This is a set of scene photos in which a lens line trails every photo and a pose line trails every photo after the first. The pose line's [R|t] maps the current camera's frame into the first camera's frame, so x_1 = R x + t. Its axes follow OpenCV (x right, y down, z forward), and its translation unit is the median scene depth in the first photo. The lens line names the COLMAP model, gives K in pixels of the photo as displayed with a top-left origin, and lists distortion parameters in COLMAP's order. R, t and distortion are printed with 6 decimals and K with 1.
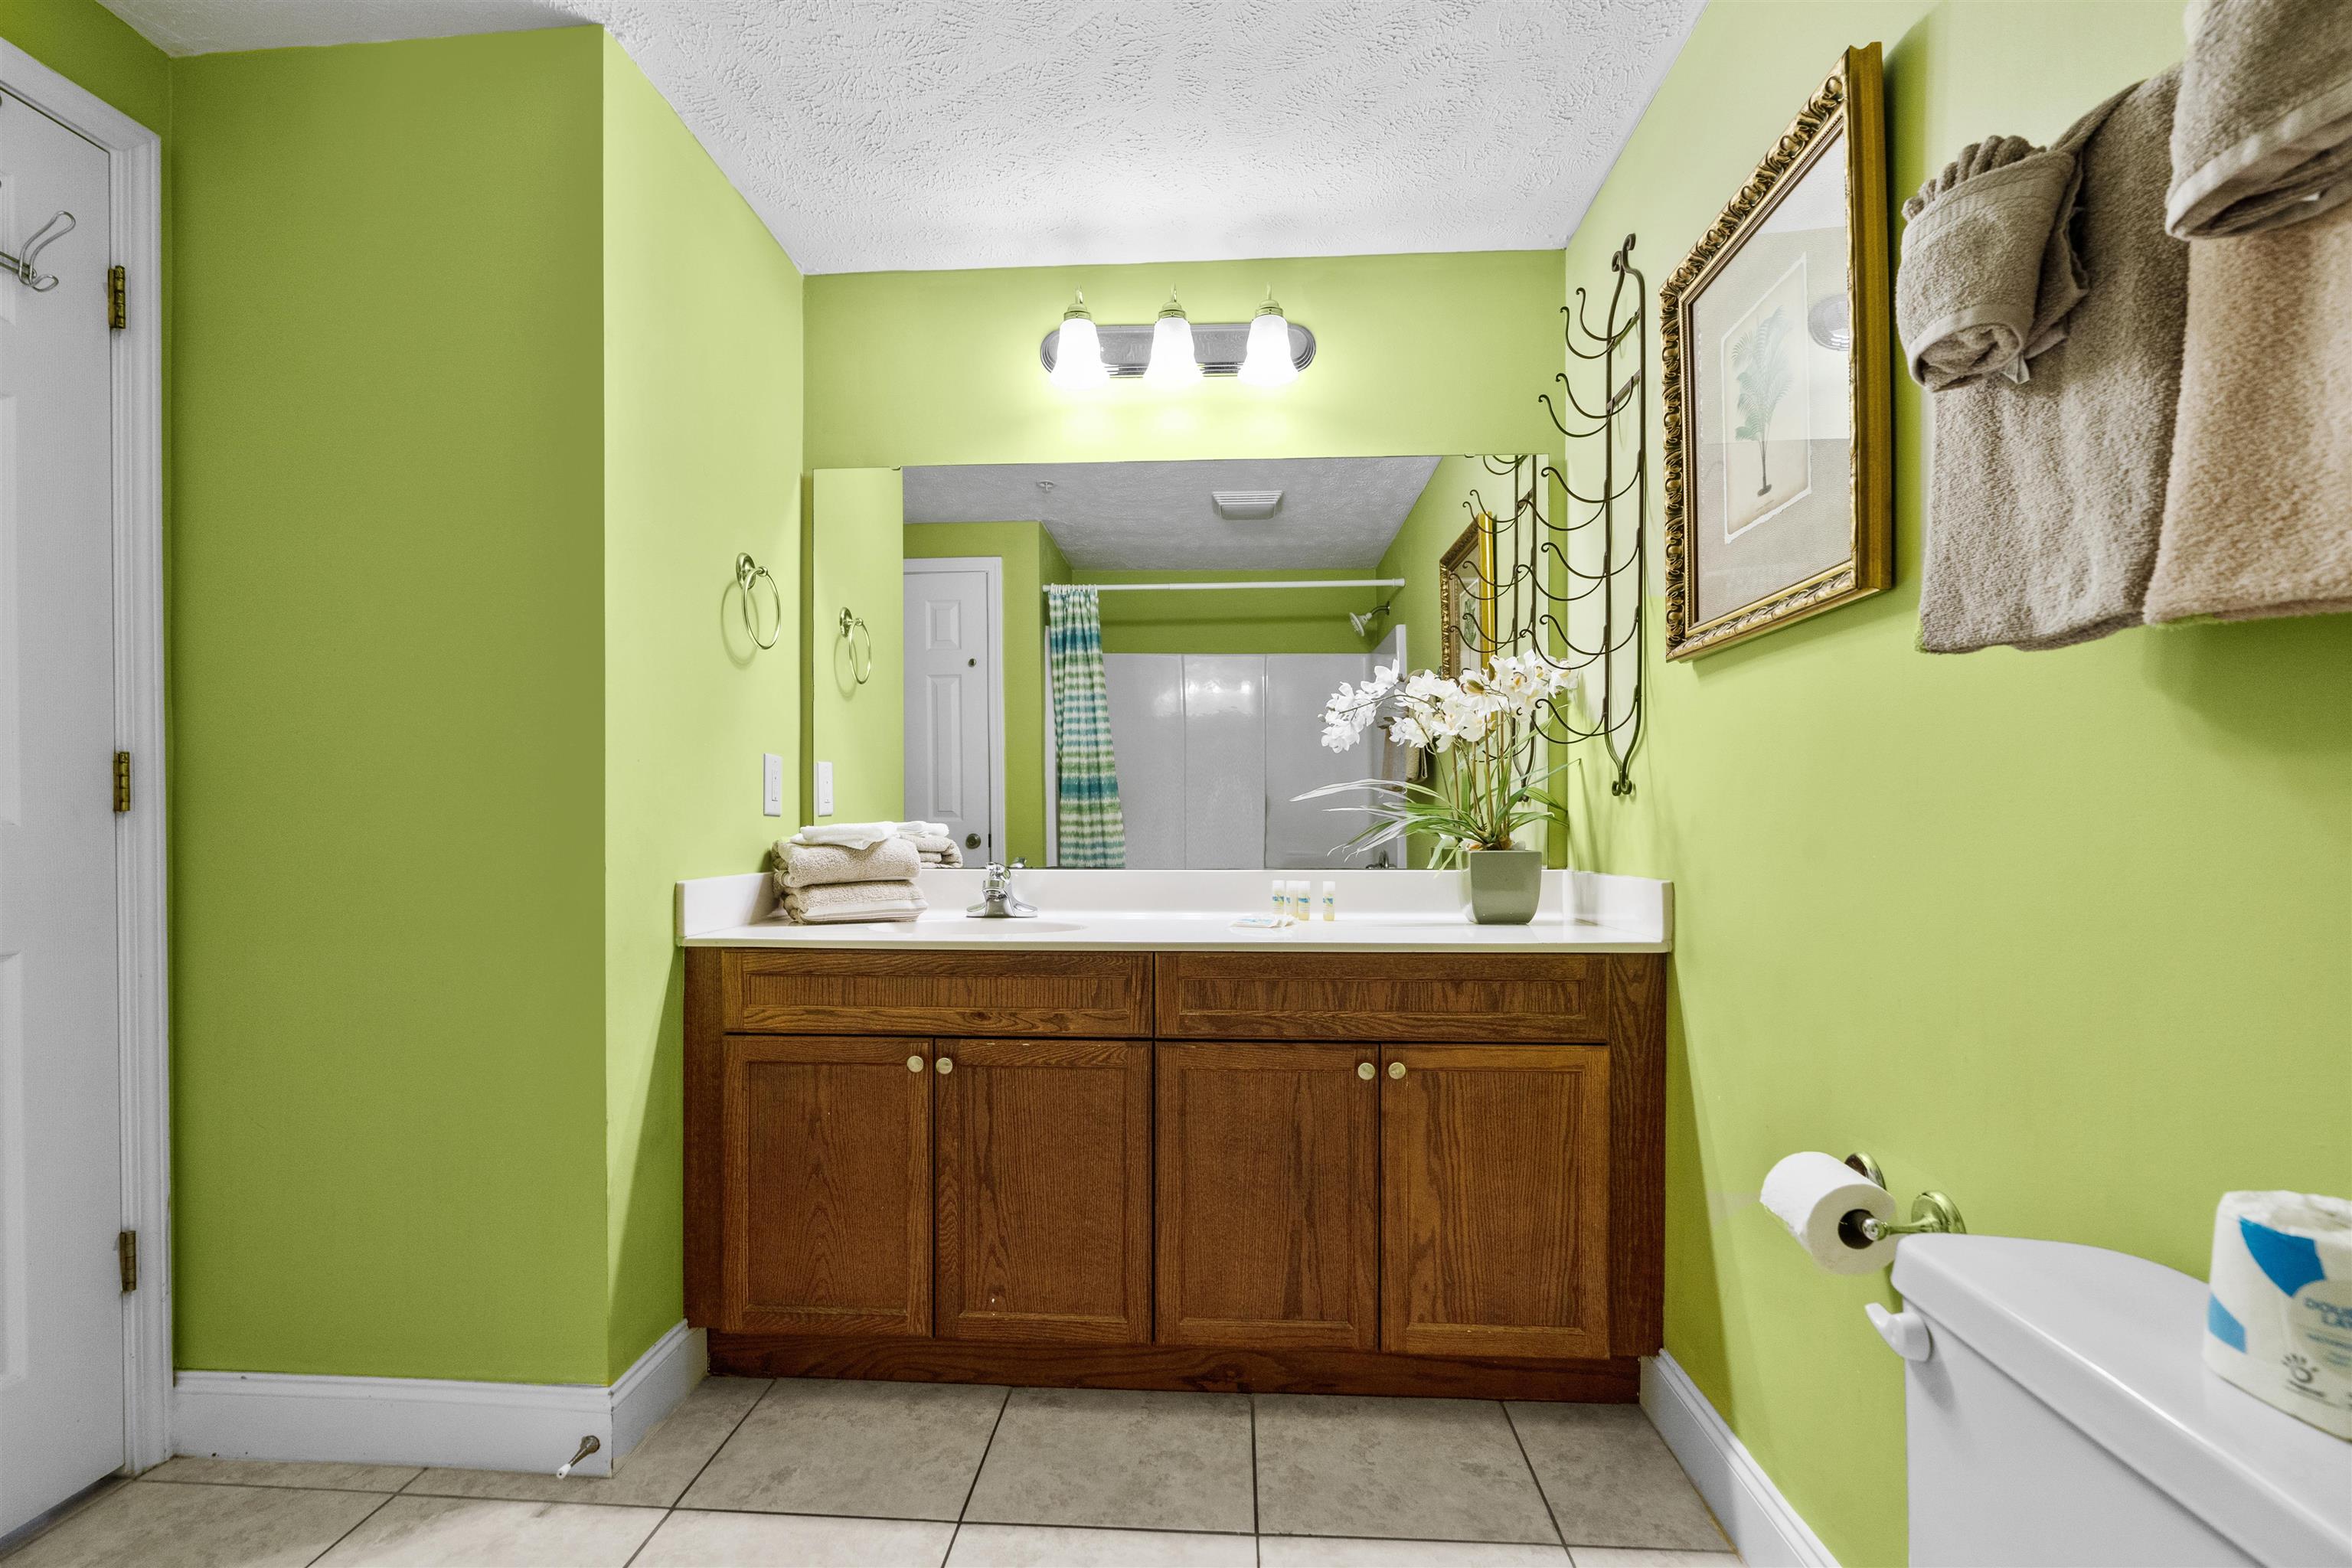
lens RADIAL K [[1092.4, 0, 1168.7], [0, 1092.4, 835.8], [0, 0, 1]] dist [-0.037082, -0.000180]
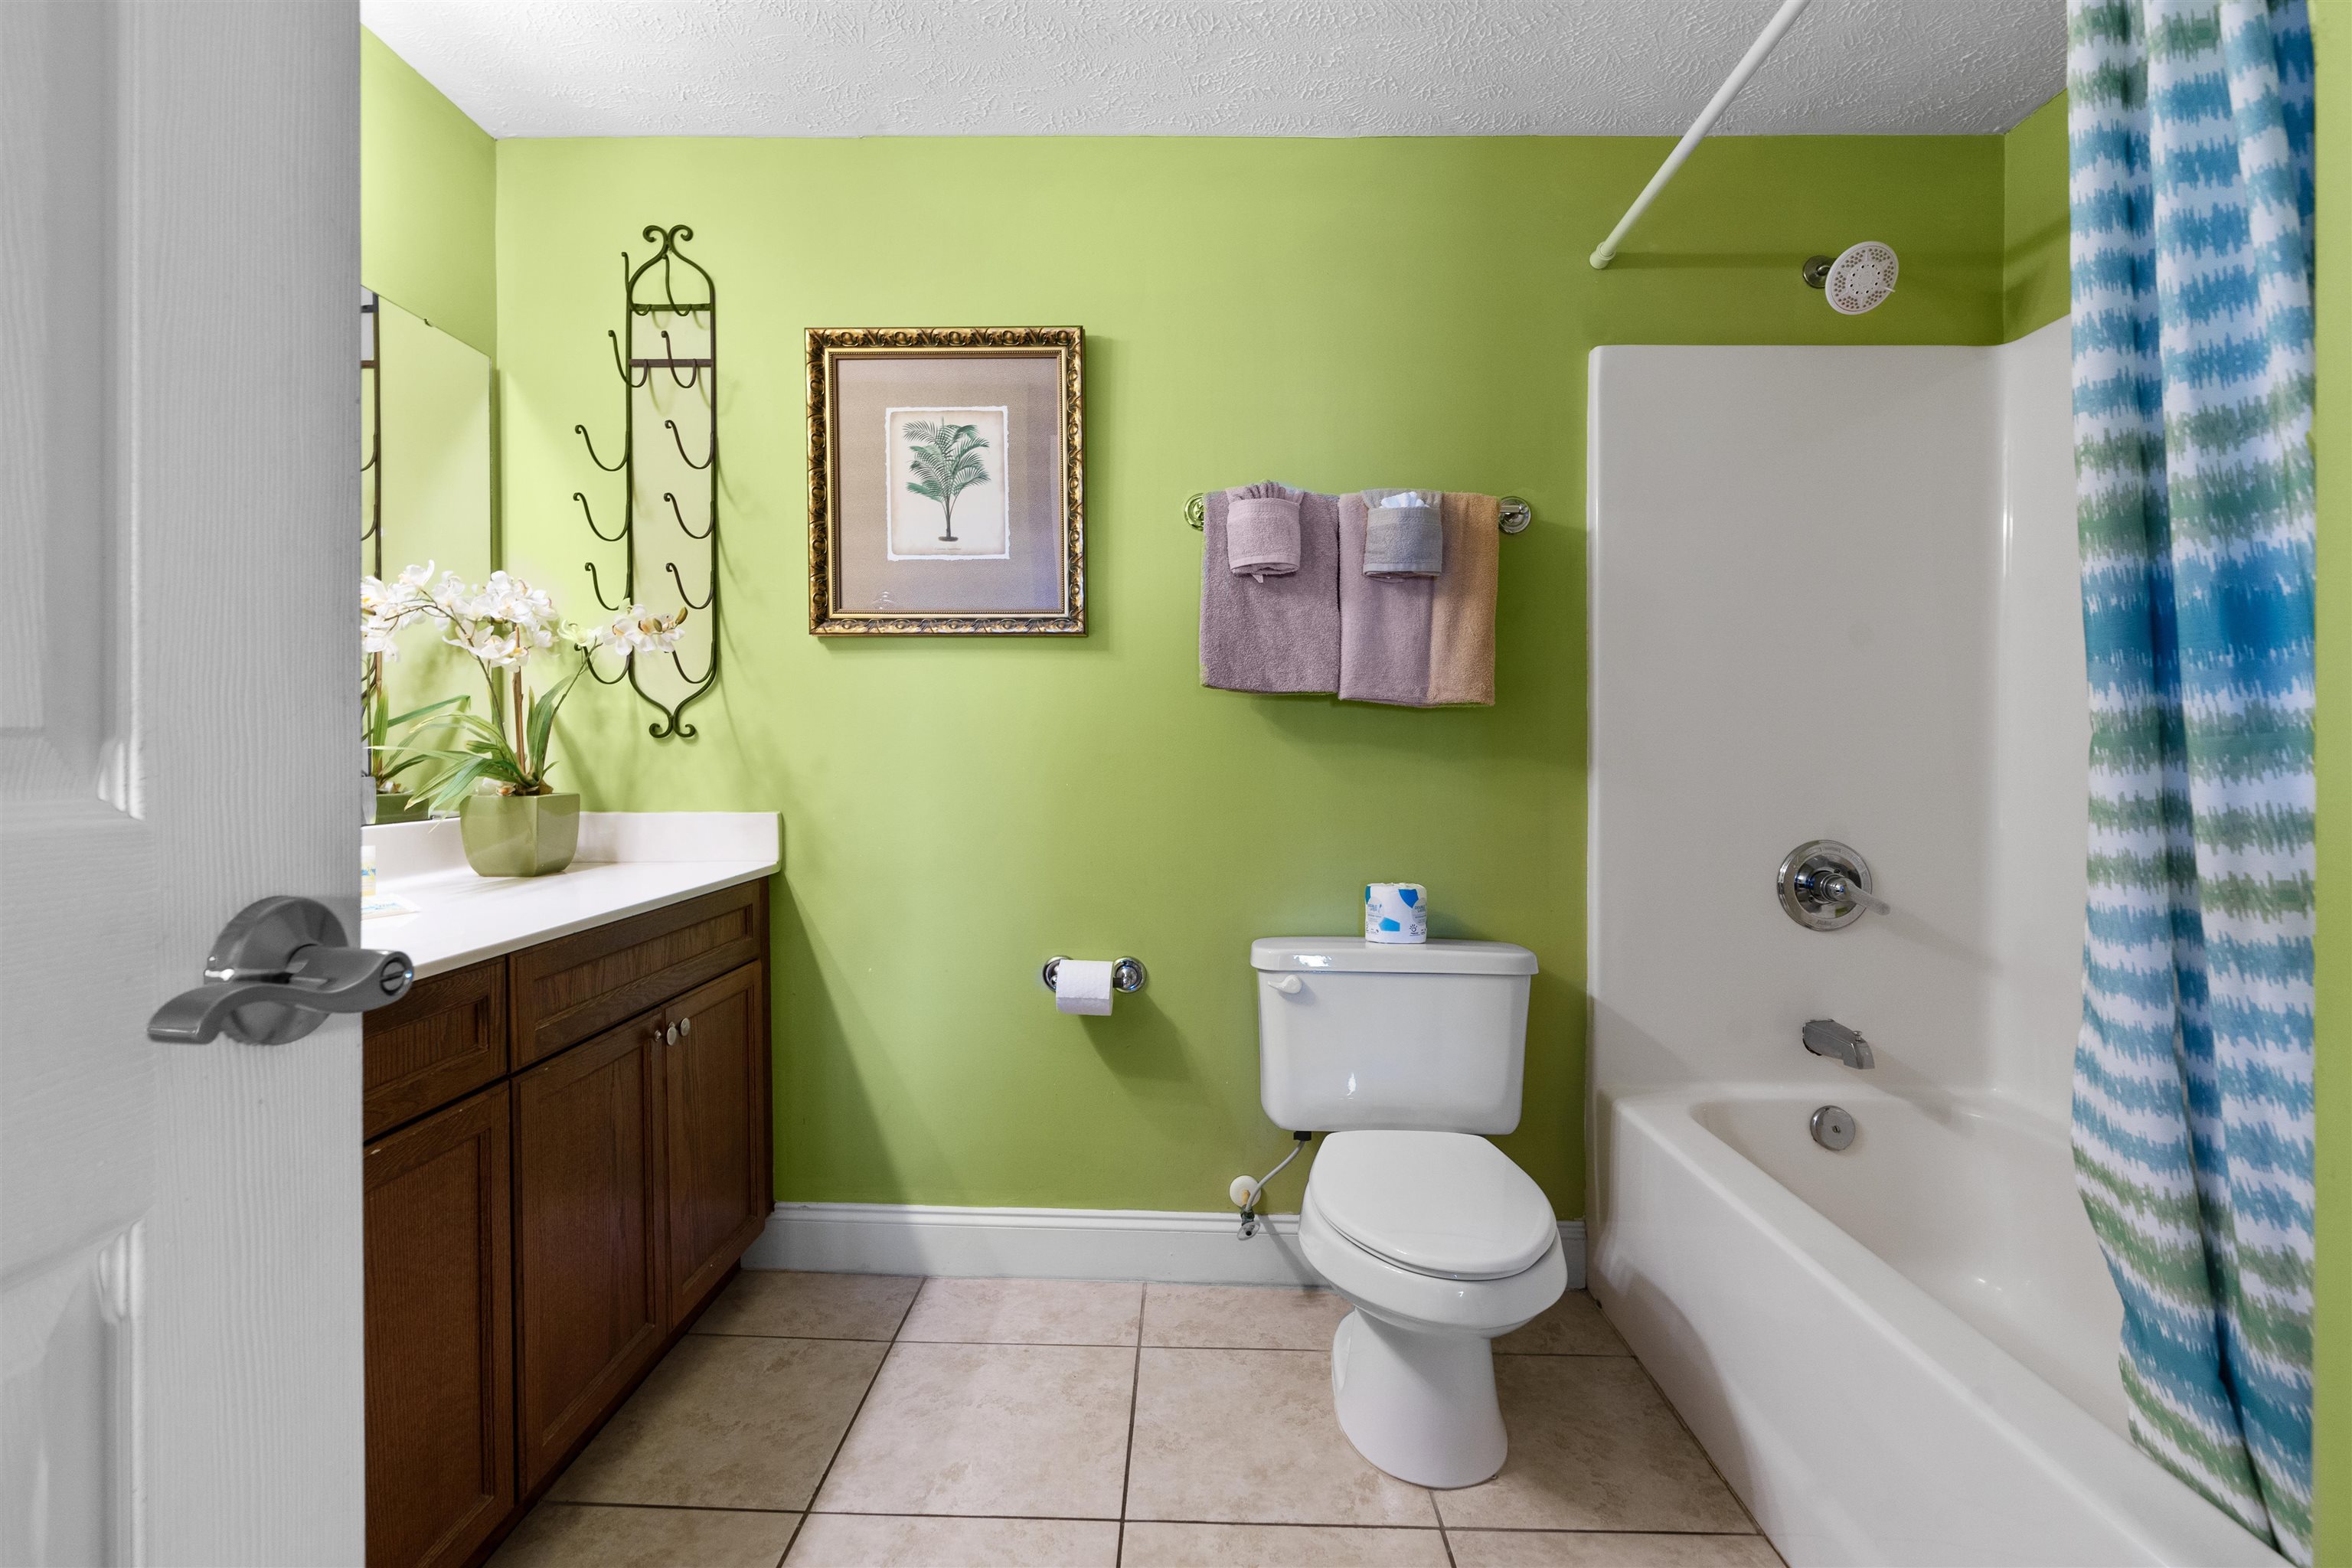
lens RADIAL K [[1093.0, 0, 1167.5], [0, 1093.0, 774.9], [0, 0, 1]] dist [0.001670, 0.000137]
pose [[-0.047996, -0.022754, 0.998588, -0.822348], [0.006173, 0.999715, 0.023076, -0.026839], [-0.998828, 0.007272, -0.047842, 0.661715]]
